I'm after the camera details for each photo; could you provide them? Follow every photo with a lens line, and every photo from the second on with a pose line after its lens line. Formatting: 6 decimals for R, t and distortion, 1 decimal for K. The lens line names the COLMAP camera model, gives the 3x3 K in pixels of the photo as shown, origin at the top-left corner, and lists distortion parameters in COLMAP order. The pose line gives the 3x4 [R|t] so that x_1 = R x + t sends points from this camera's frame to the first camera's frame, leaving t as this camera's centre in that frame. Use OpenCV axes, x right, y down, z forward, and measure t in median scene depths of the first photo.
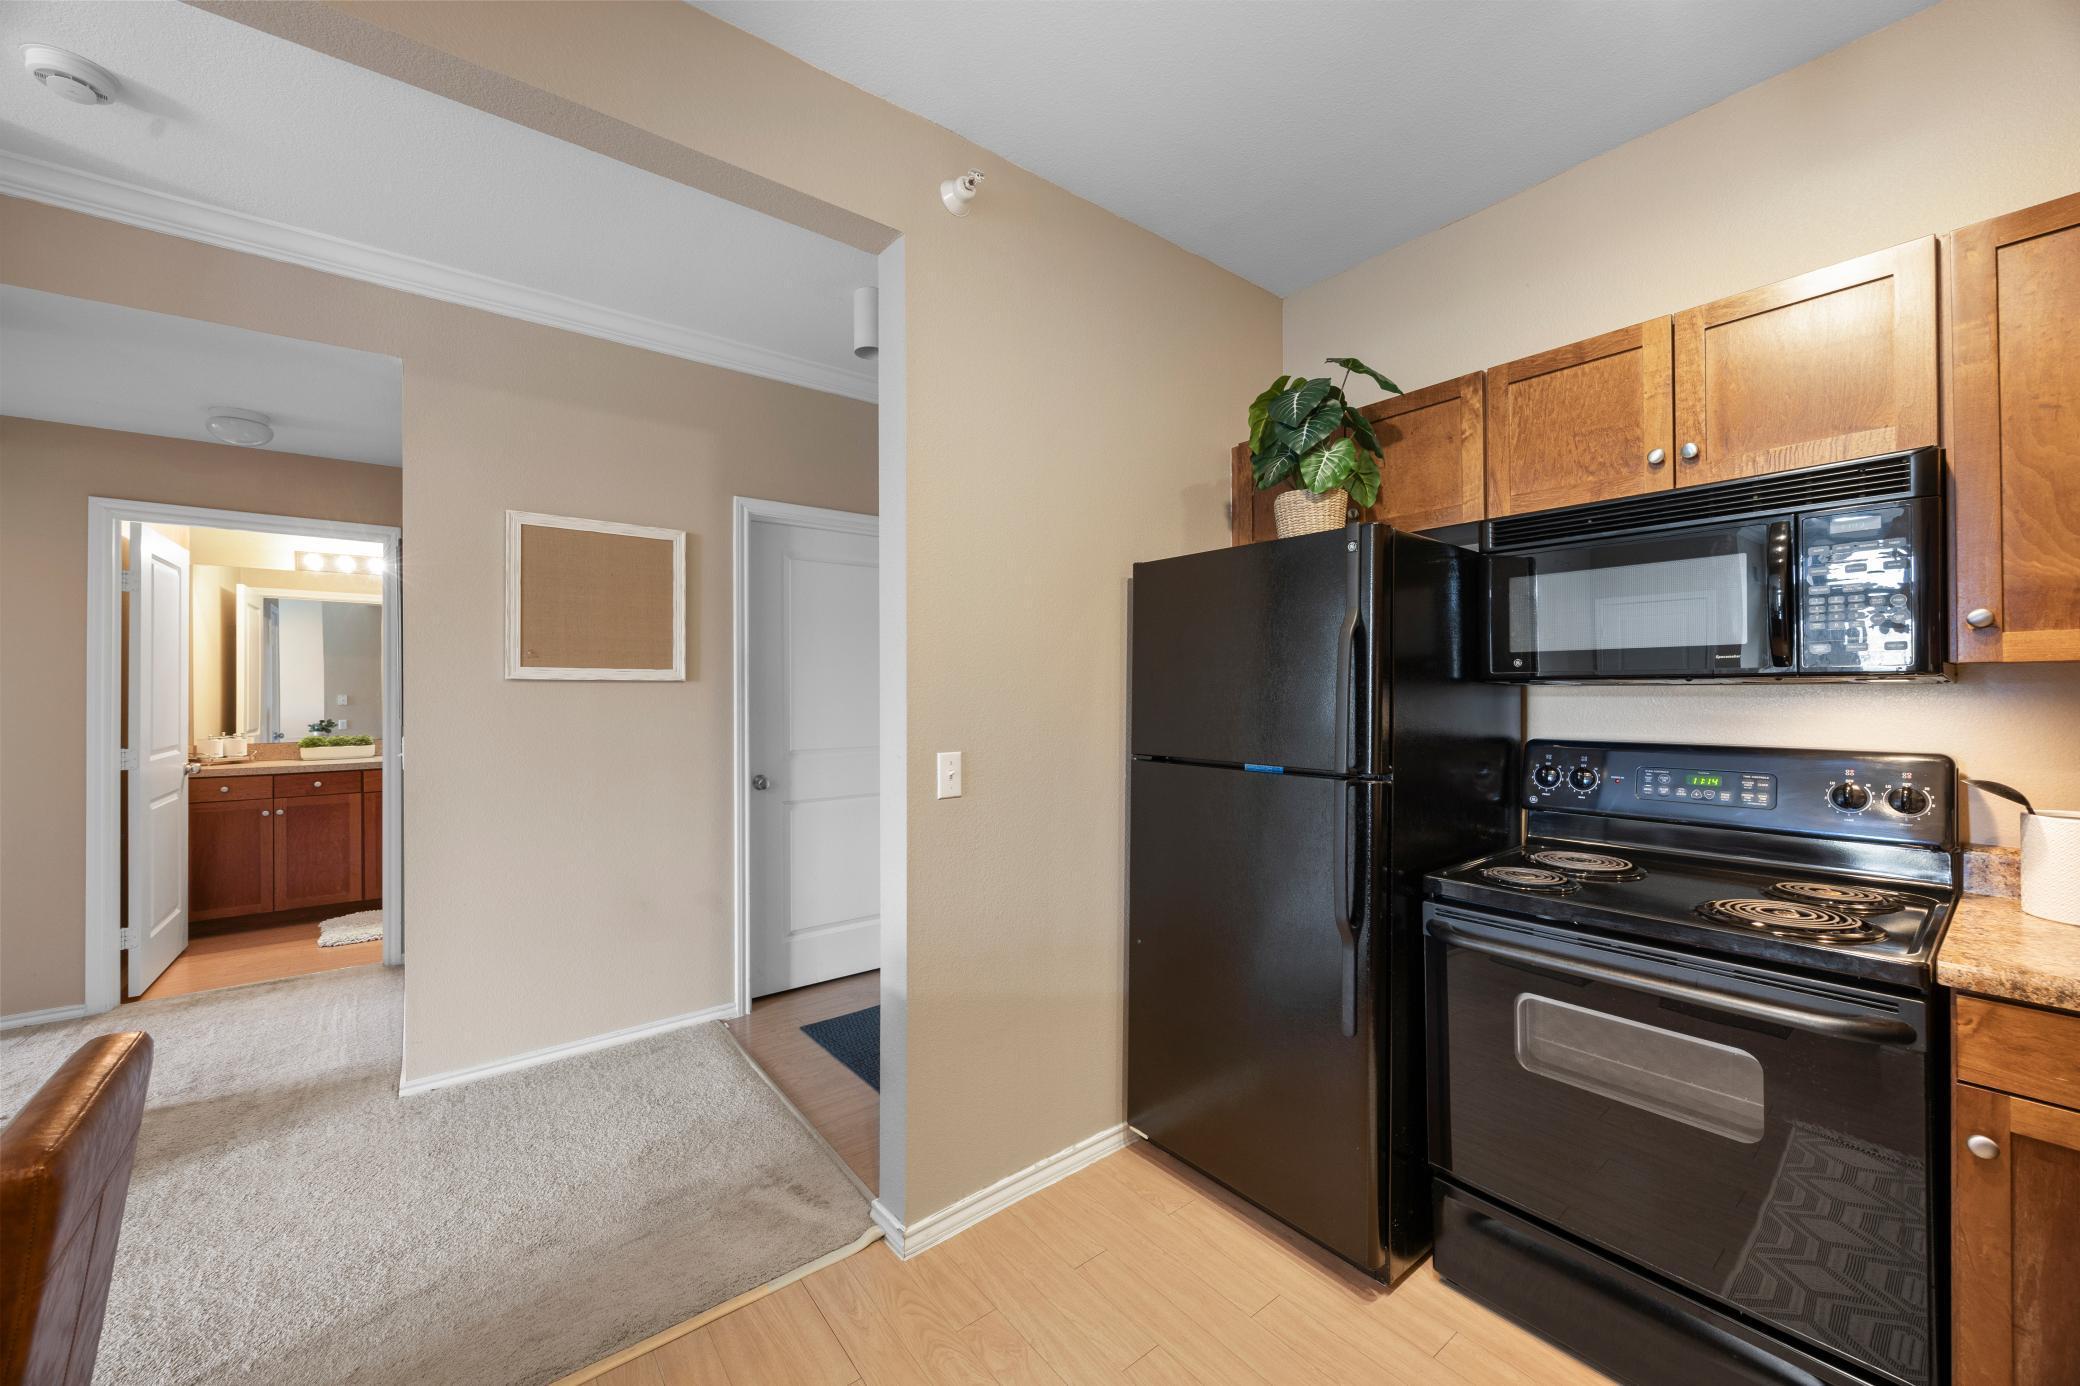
lens RADIAL K [[789.3, 0, 1037.7], [0, 789.3, 685.6], [0, 0, 1]] dist [-0.002933, 0.000016]
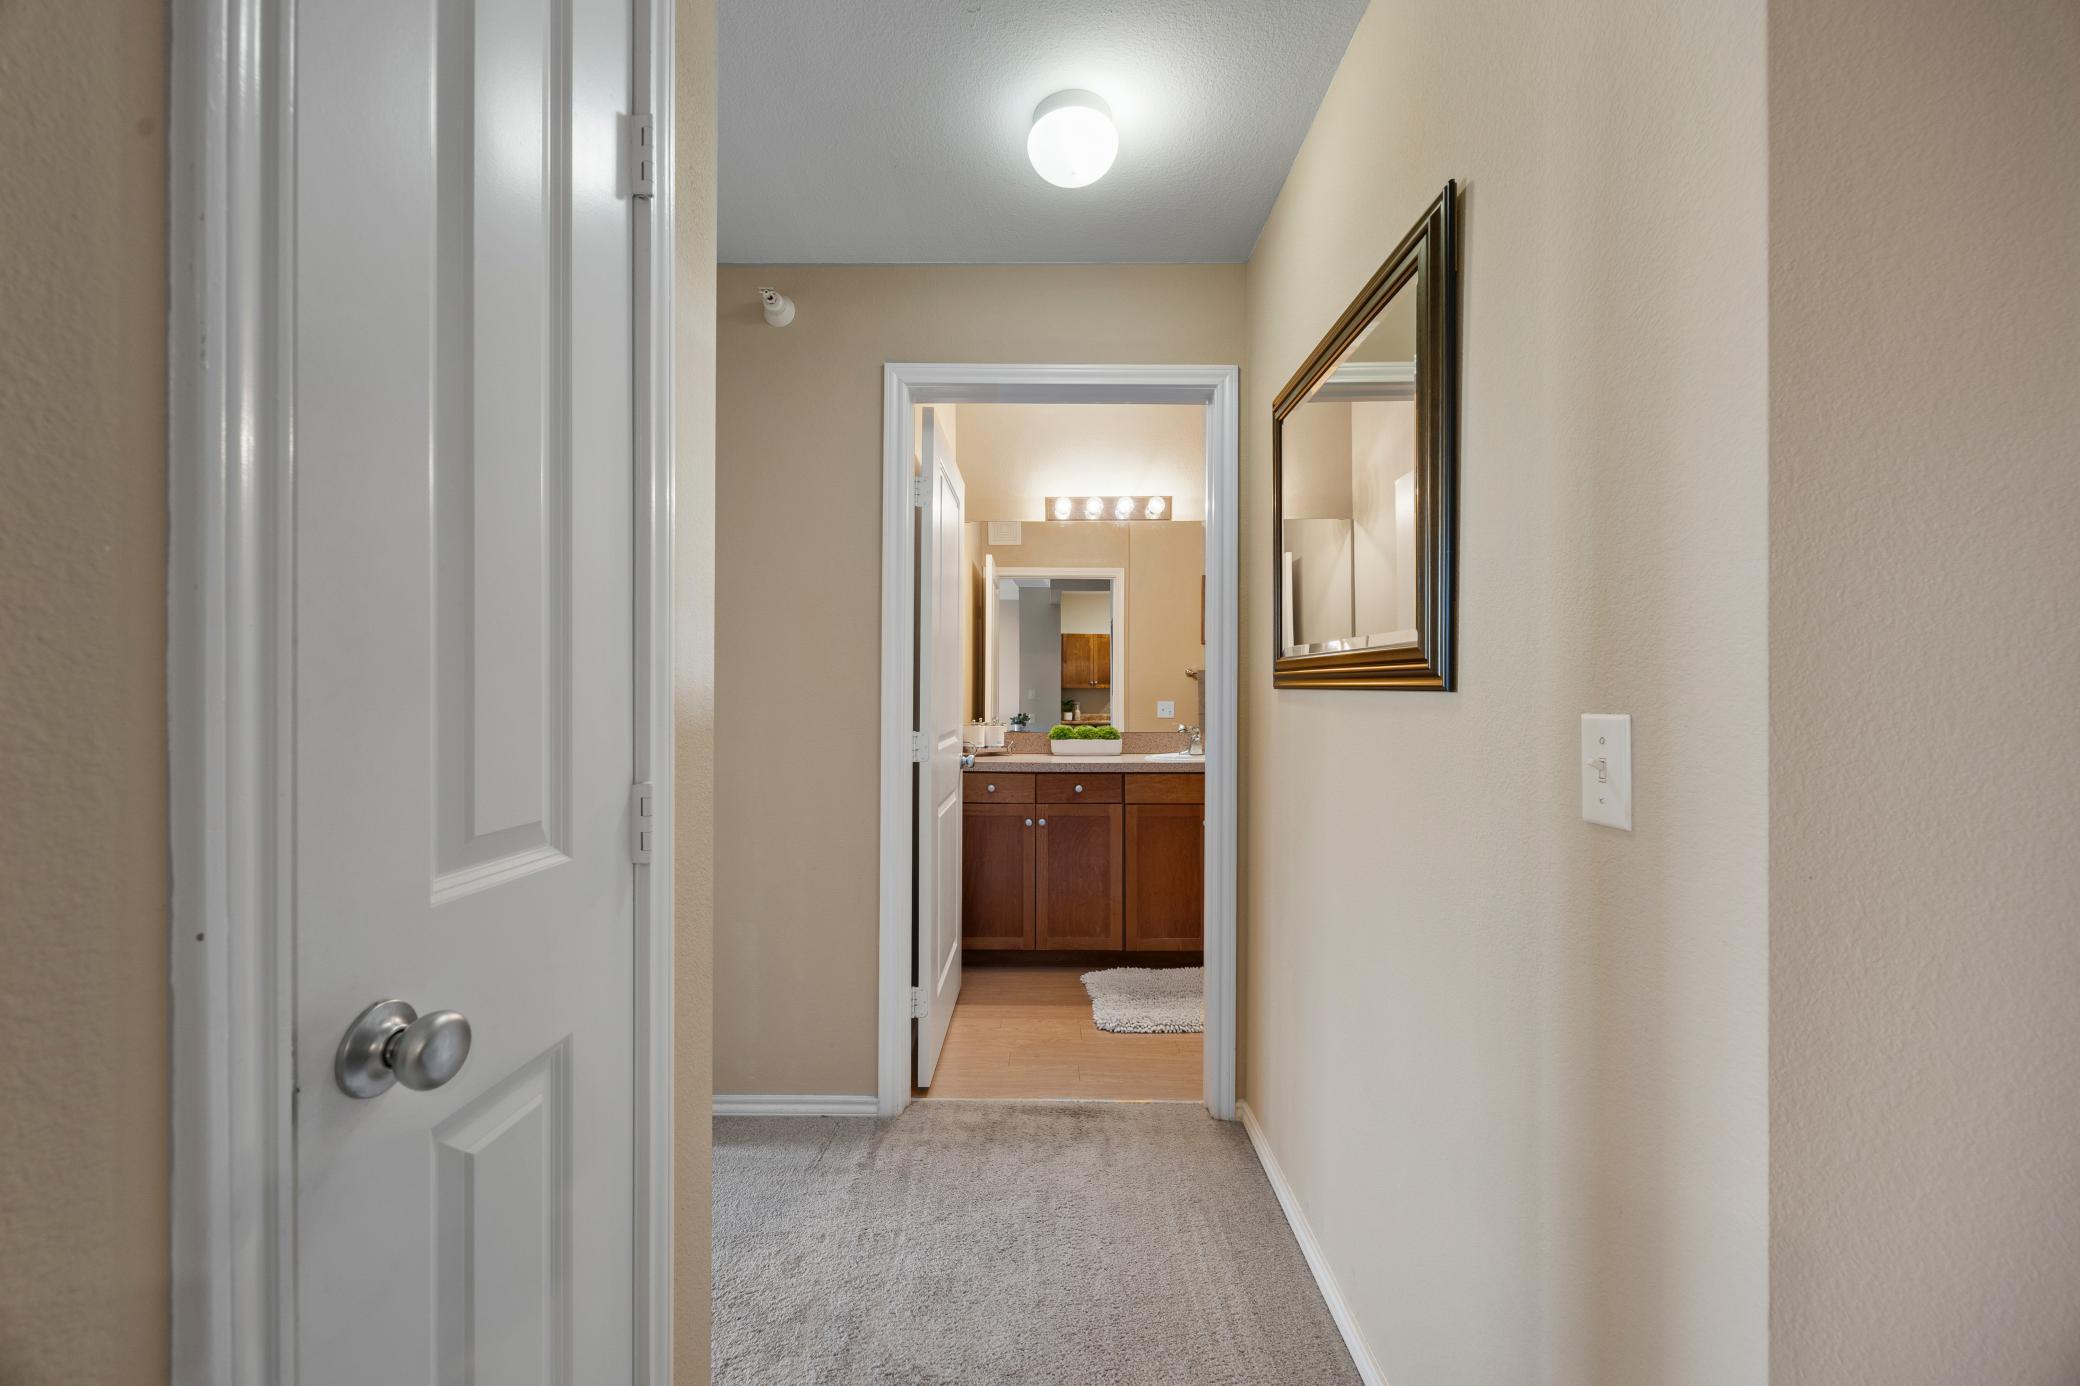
lens RADIAL K [[789.3, 0, 1037.7], [0, 789.3, 685.6], [0, 0, 1]] dist [-0.002933, 0.000016]
pose [[0.782126, -0.003194, -0.623112, -0.495781], [-0.003712, 0.999945, -0.009786, 0.035565], [0.623109, 0.009967, 0.782072, 0.400935]]
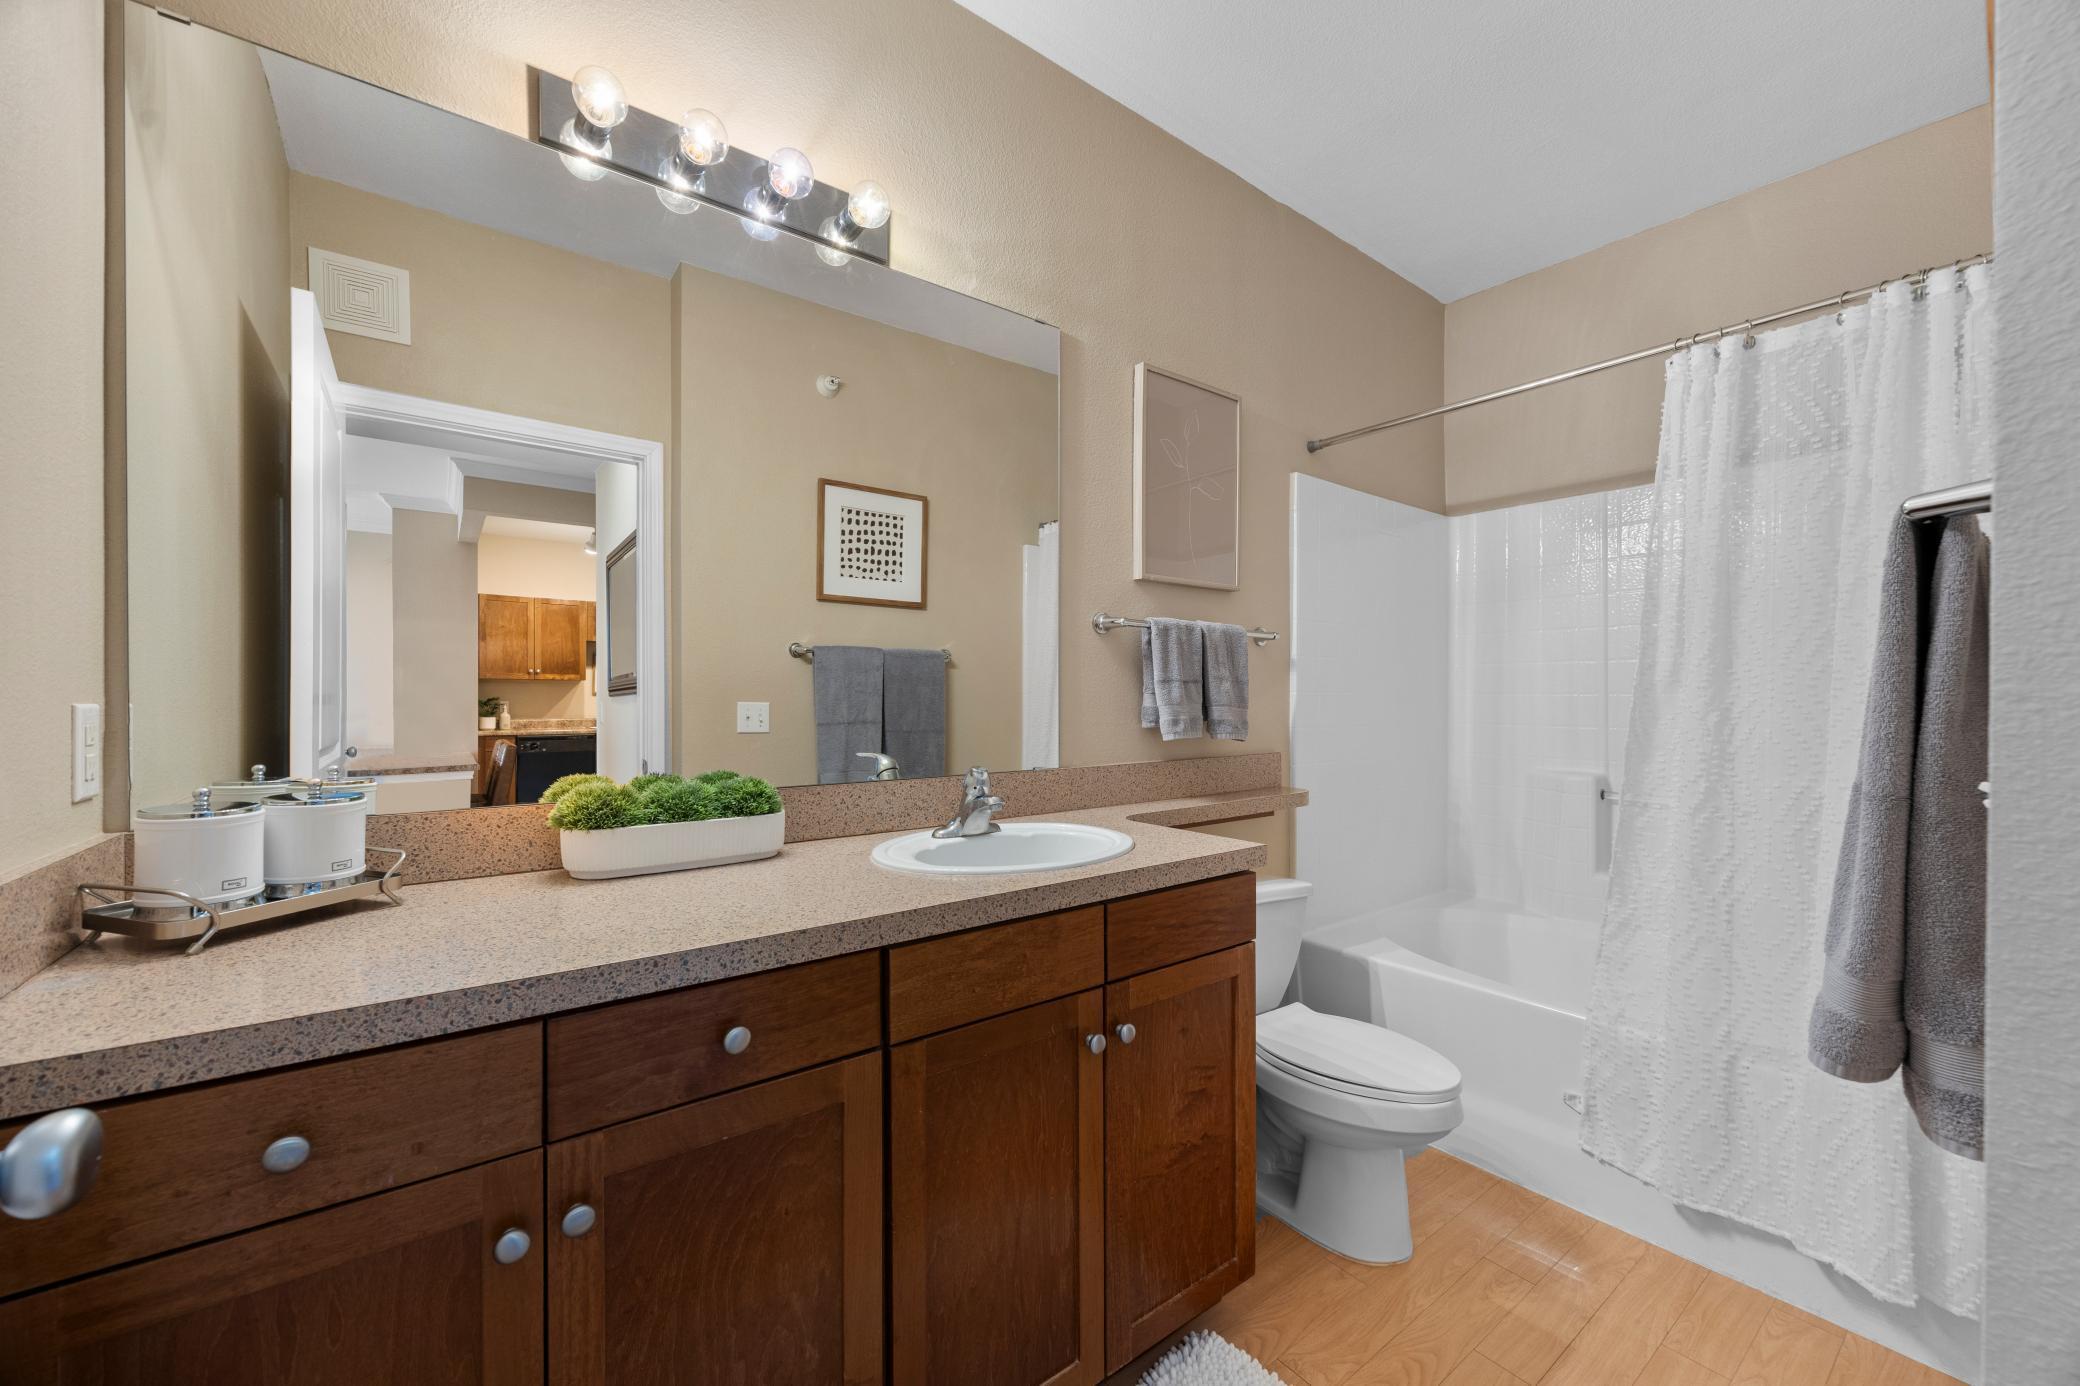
lens RADIAL K [[796.0, 0, 1036.6], [0, 796.0, 698.3], [0, 0, 1]] dist [-0.000341, 0.000038]
pose [[0.999939, 0.005810, -0.009389, -0.875528], [-0.005731, 0.999947, 0.008498, 0.037690], [0.009438, -0.008444, 0.999920, 0.835801]]
